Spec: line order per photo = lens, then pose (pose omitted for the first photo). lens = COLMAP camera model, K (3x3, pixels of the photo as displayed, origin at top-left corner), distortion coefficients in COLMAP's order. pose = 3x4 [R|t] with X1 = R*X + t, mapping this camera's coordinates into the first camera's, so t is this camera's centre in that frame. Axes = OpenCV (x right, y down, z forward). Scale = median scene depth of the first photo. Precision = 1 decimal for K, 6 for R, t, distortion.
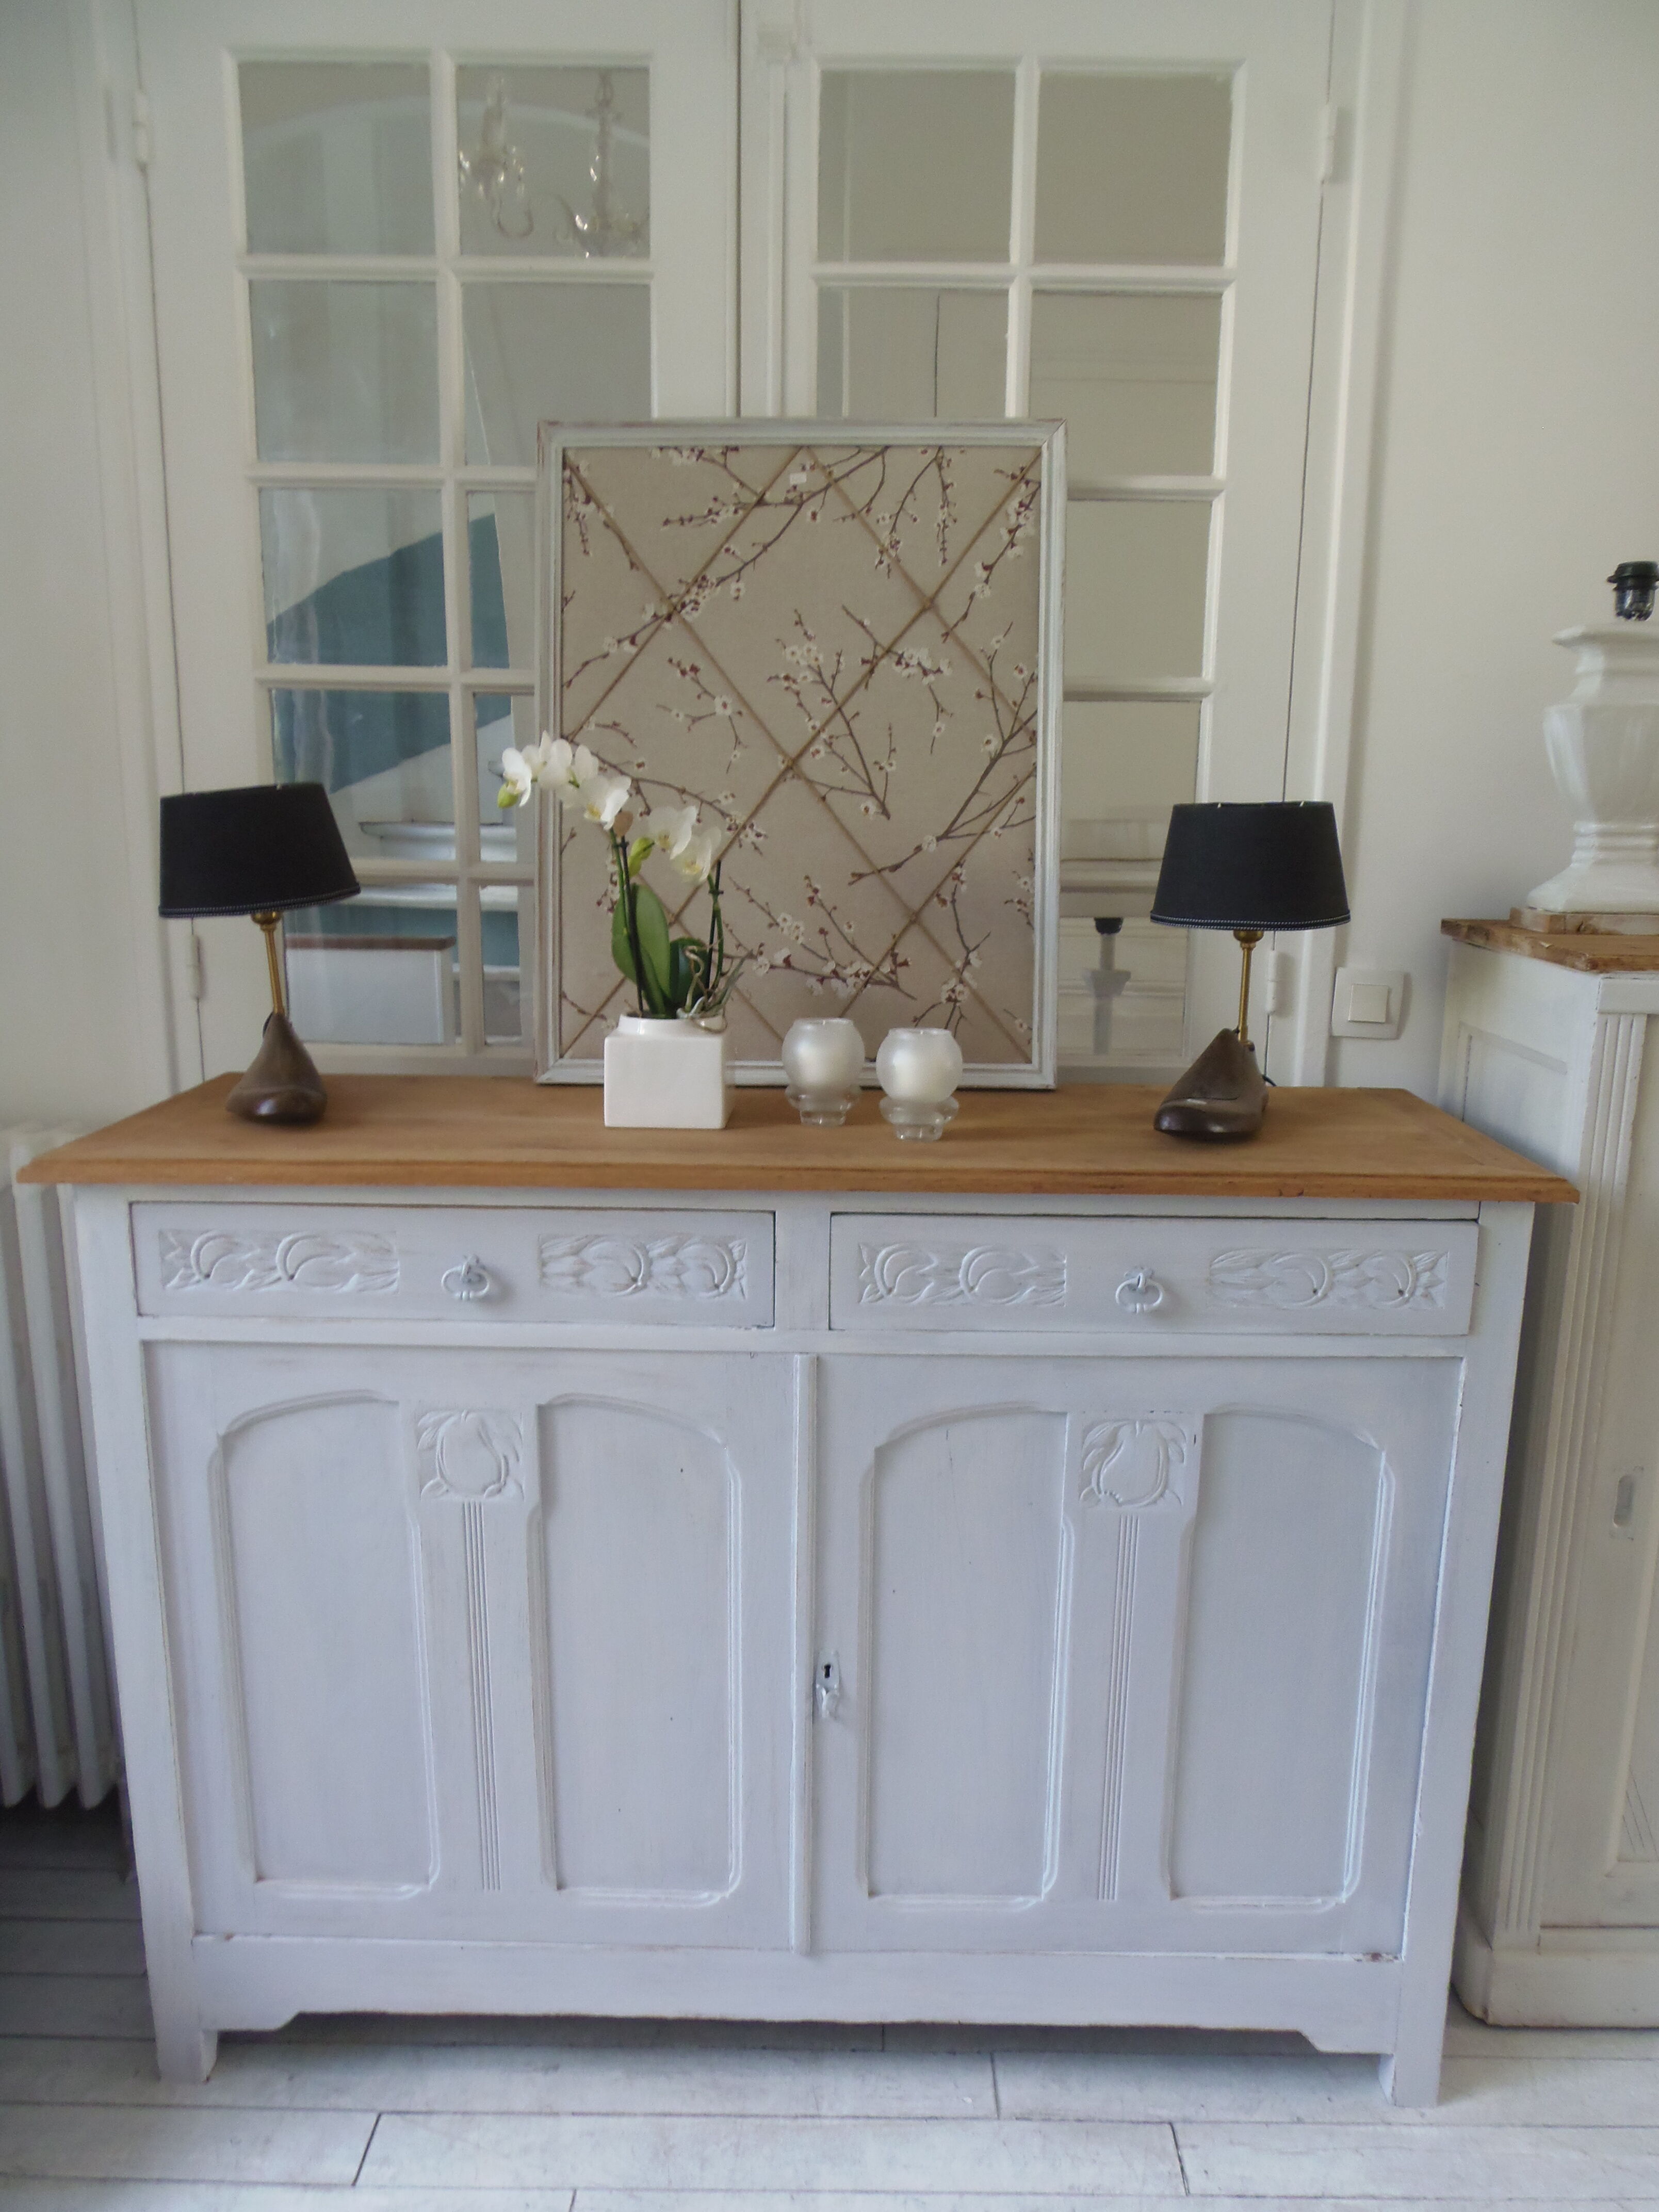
lens RADIAL K [[1597.4, 0, 839.9], [0, 1597.4, 1166.1], [0, 0, 1]] dist [-0.014011, 0.008496]
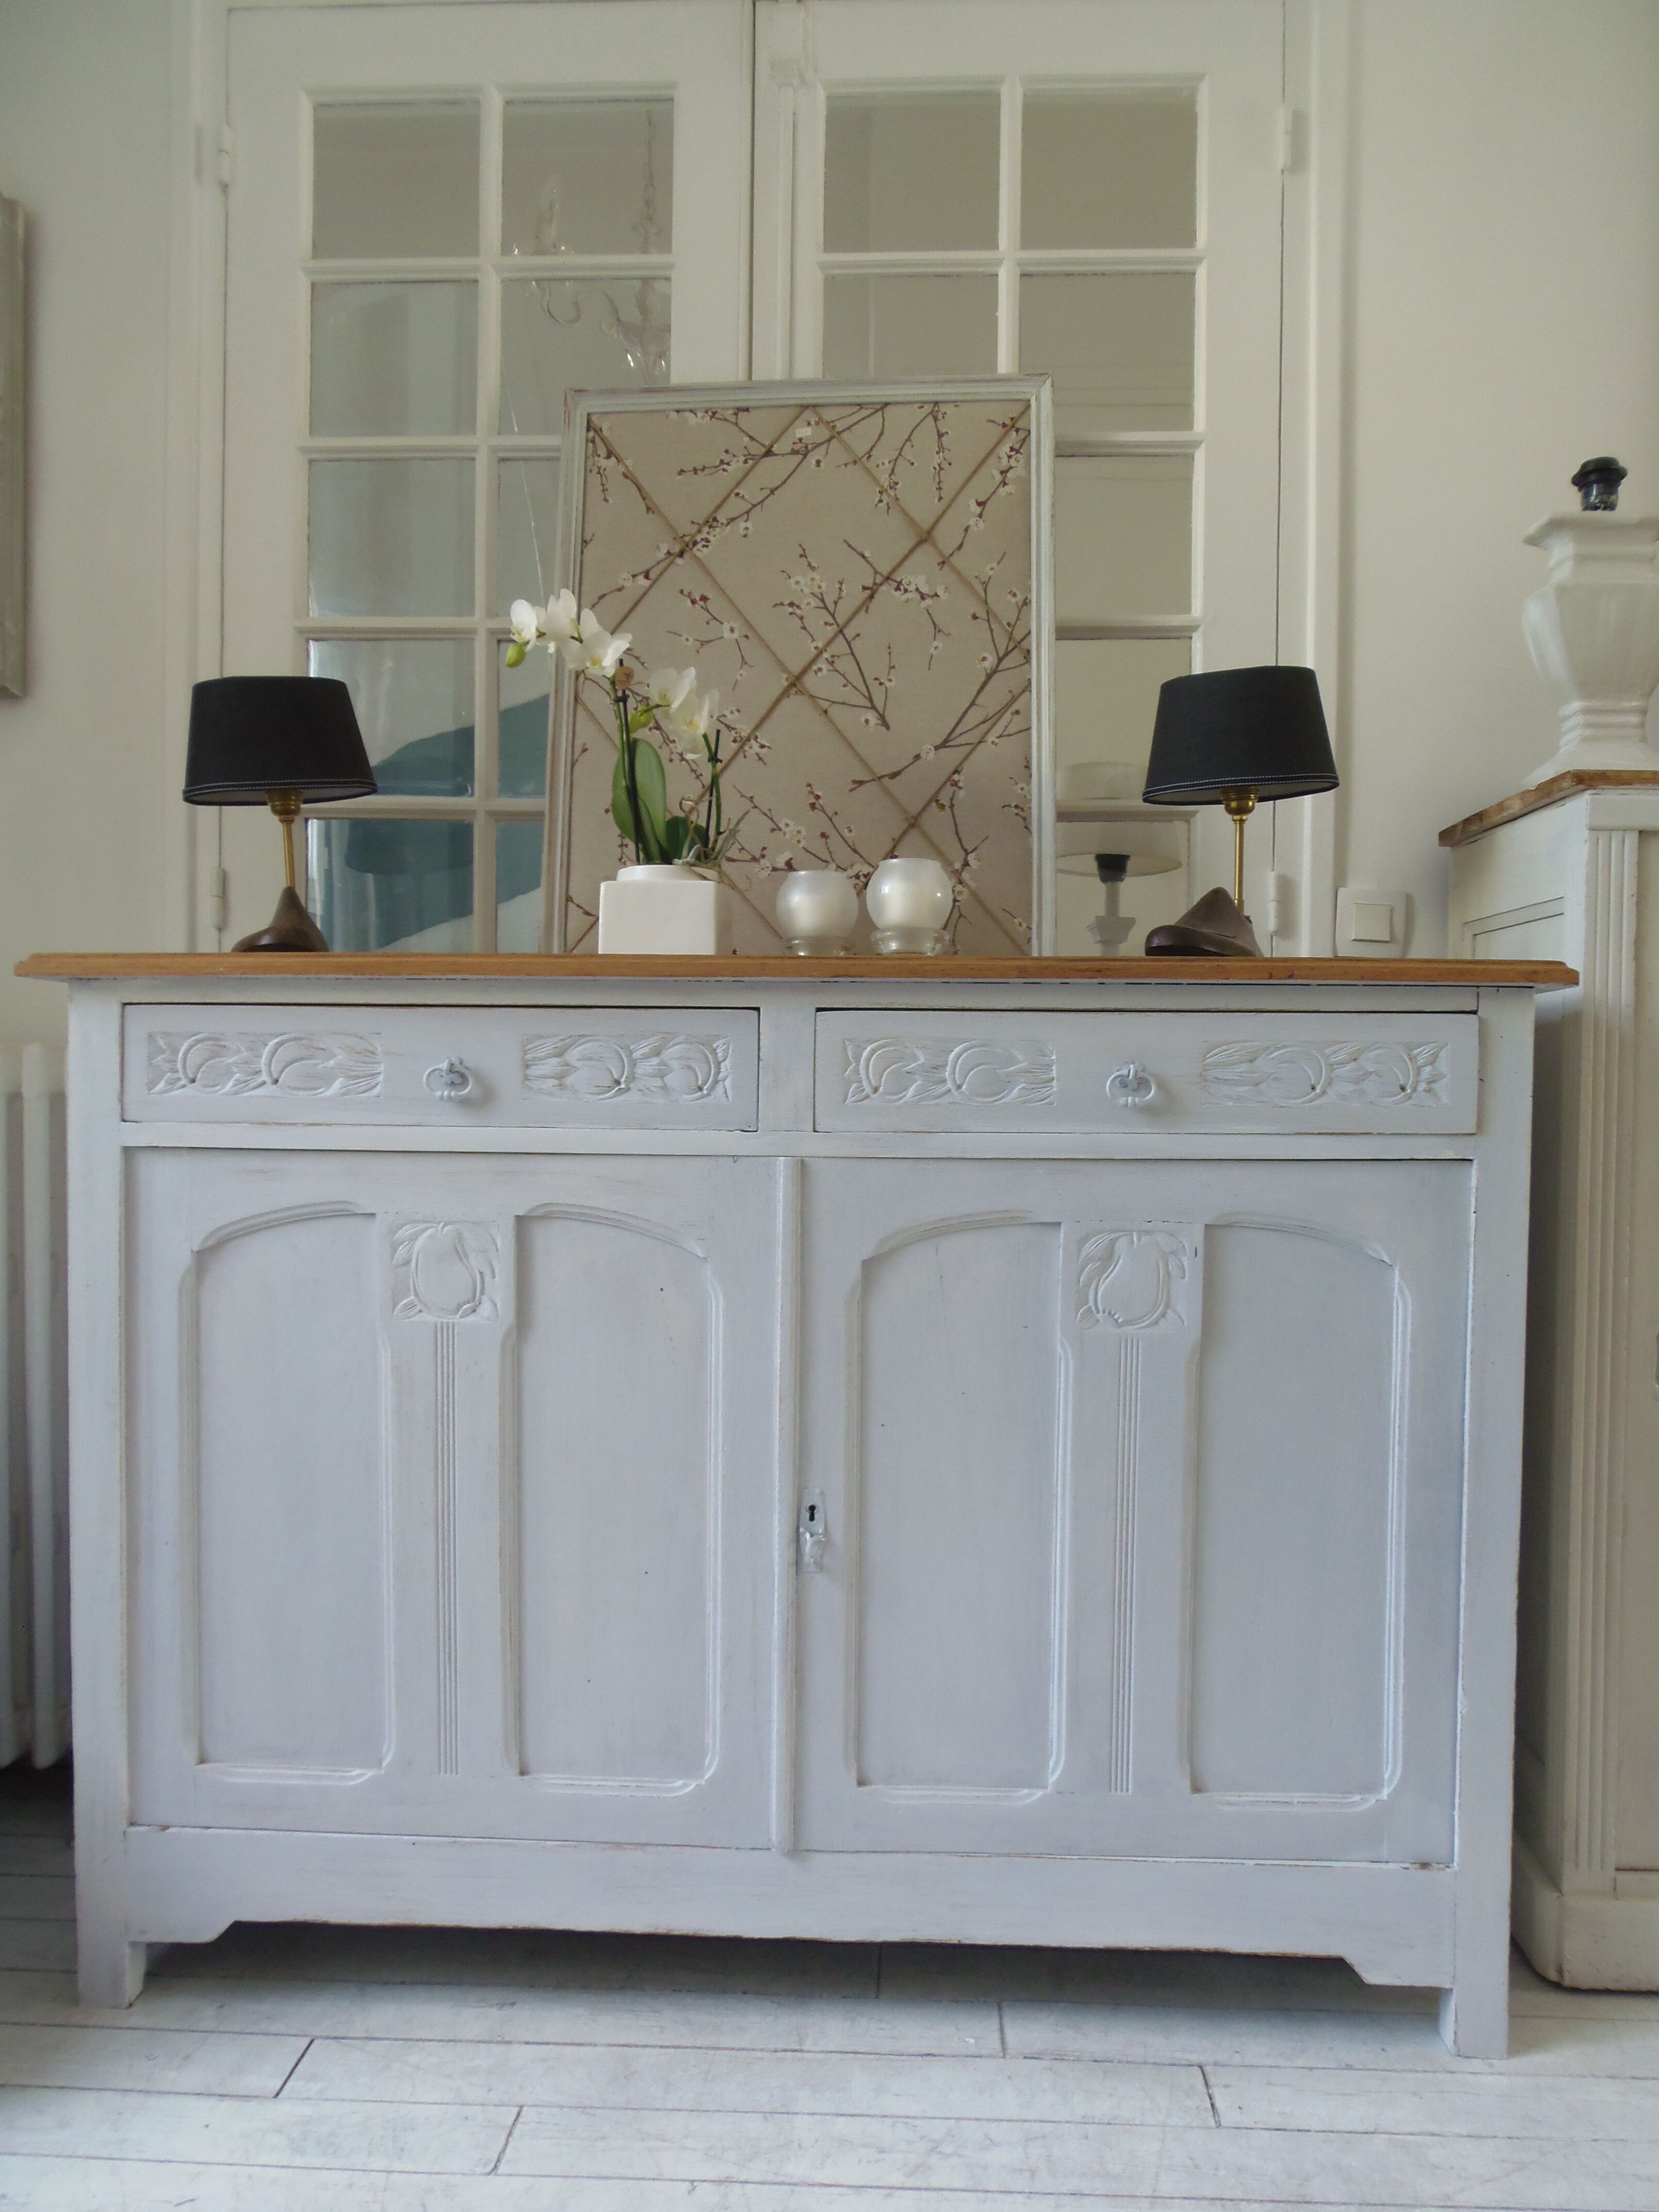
lens RADIAL K [[1597.4, 0, 839.9], [0, 1597.4, 1166.1], [0, 0, 1]] dist [-0.014011, 0.008496]
pose [[0.999334, 0.000019, -0.036482, 0.040992], [-0.006642, 0.983382, -0.181426, 0.274481], [0.035872, 0.181547, 0.982728, 0.038679]]
